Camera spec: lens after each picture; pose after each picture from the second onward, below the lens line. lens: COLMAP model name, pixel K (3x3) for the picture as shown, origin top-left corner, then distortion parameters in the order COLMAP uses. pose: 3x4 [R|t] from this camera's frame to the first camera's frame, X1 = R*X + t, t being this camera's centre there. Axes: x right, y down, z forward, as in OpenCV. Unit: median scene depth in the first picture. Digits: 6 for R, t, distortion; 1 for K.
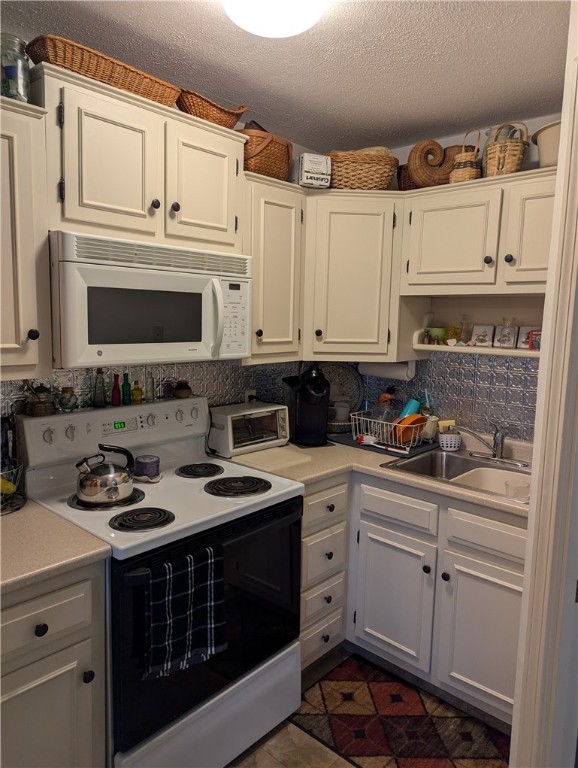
lens RADIAL K [[549.5, 0, 289.0], [0, 549.5, 384.0], [0, 0, 1]] dist [0.050046, -0.039388]
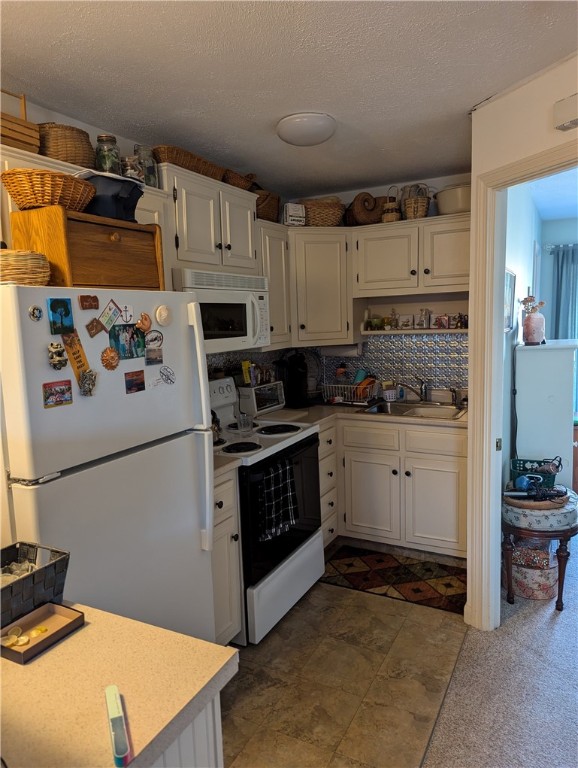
lens RADIAL K [[540.5, 0, 288.3], [0, 540.5, 388.4], [0, 0, 1]] dist [0.069870, -0.052863]
pose [[0.969155, -0.087316, 0.230465, -0.345784], [0.085638, 0.996176, 0.017294, 0.042224], [-0.231094, 0.002976, 0.972927, -0.391604]]
